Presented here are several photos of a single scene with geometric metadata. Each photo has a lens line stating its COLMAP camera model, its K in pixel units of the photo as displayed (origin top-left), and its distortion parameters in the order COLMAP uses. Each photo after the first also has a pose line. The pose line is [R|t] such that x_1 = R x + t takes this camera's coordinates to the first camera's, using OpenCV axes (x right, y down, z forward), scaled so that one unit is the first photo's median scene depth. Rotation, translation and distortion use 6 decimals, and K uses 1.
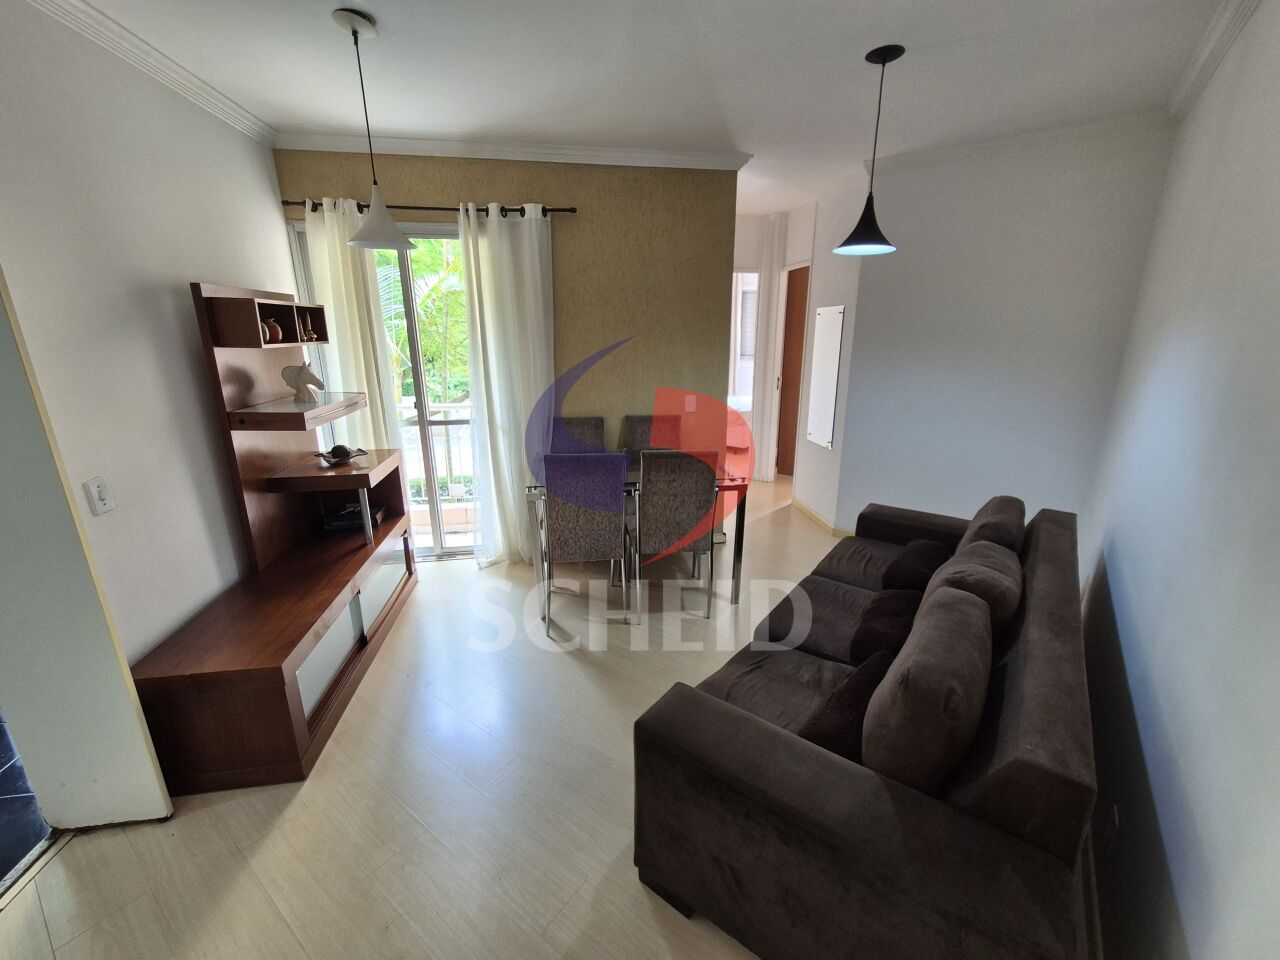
lens RADIAL K [[523.2, 0, 640.0], [0, 523.2, 480.0], [0, 0, 1]] dist [0.002486, 0.000186]
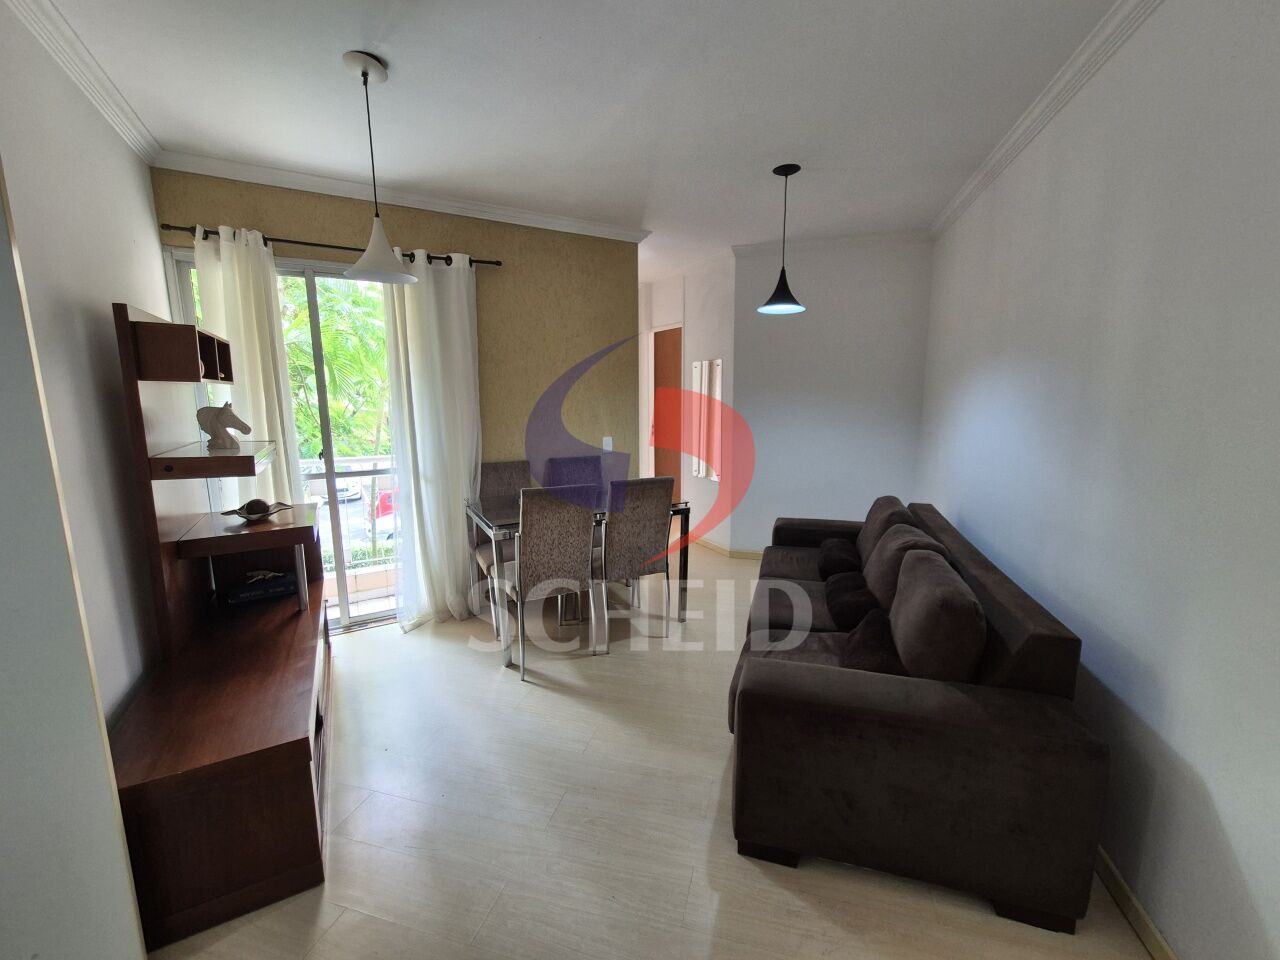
lens RADIAL K [[523.7, 0, 640.0], [0, 523.7, 480.0], [0, 0, 1]] dist [0.000207, -0.000171]
pose [[0.935427, -0.060638, 0.348280, -0.271821], [0.101403, 0.989805, -0.100020, 0.049048], [-0.338664, 0.128878, 0.932039, -0.014780]]
